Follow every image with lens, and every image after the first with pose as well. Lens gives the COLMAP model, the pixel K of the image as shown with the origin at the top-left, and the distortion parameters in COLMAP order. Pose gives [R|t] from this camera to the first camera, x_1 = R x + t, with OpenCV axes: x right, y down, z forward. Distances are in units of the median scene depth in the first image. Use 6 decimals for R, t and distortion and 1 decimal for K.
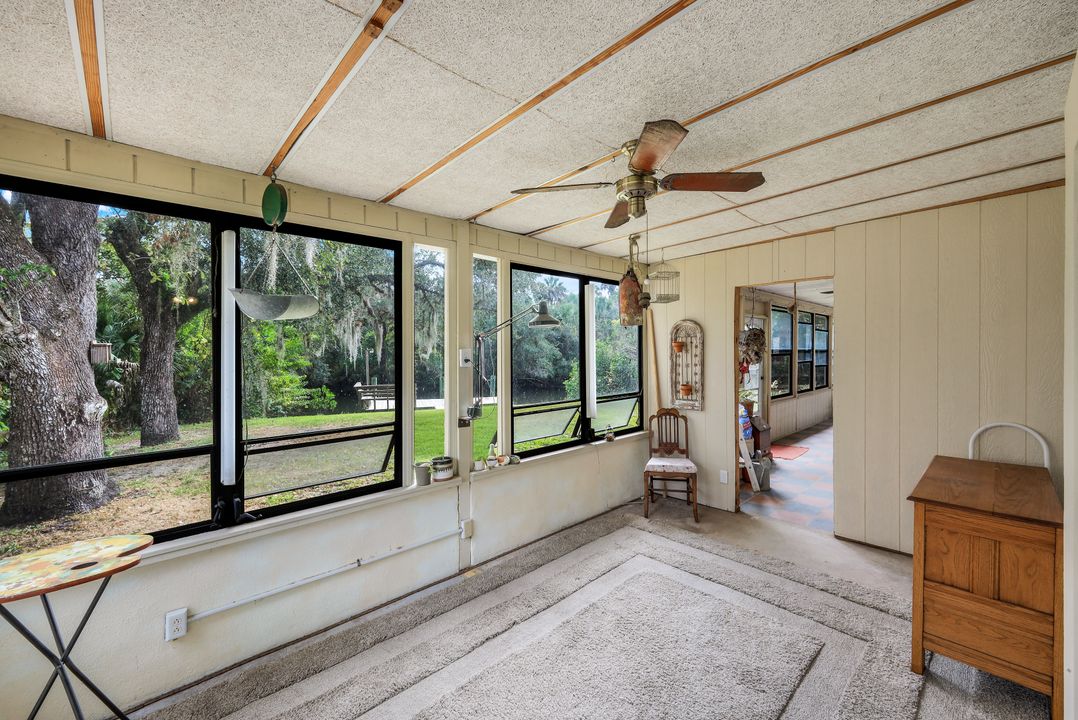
lens RADIAL K [[448.5, 0, 535.2], [0, 448.5, 353.6], [0, 0, 1]] dist [-0.001201, -0.000126]
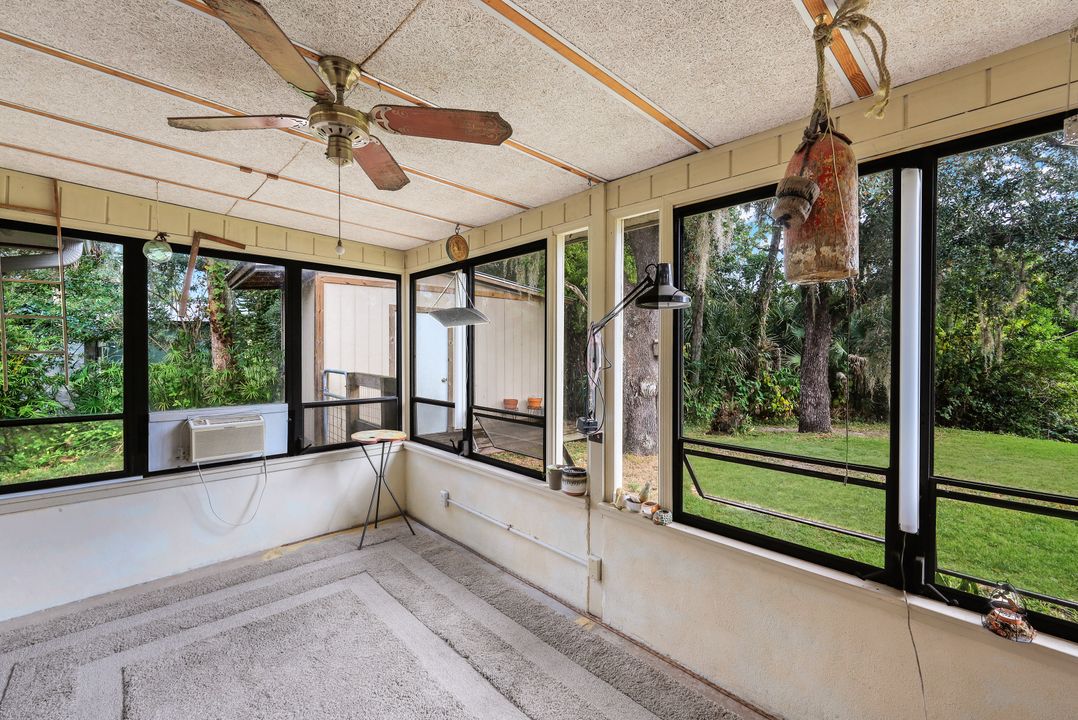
lens RADIAL K [[448.5, 0, 535.2], [0, 448.5, 353.6], [0, 0, 1]] dist [-0.001201, -0.000126]
pose [[-0.006062, 0.016059, -0.999853, 0.652758], [-0.005597, 0.999855, 0.016093, -0.007342], [0.999966, 0.005693, -0.005971, 0.901601]]
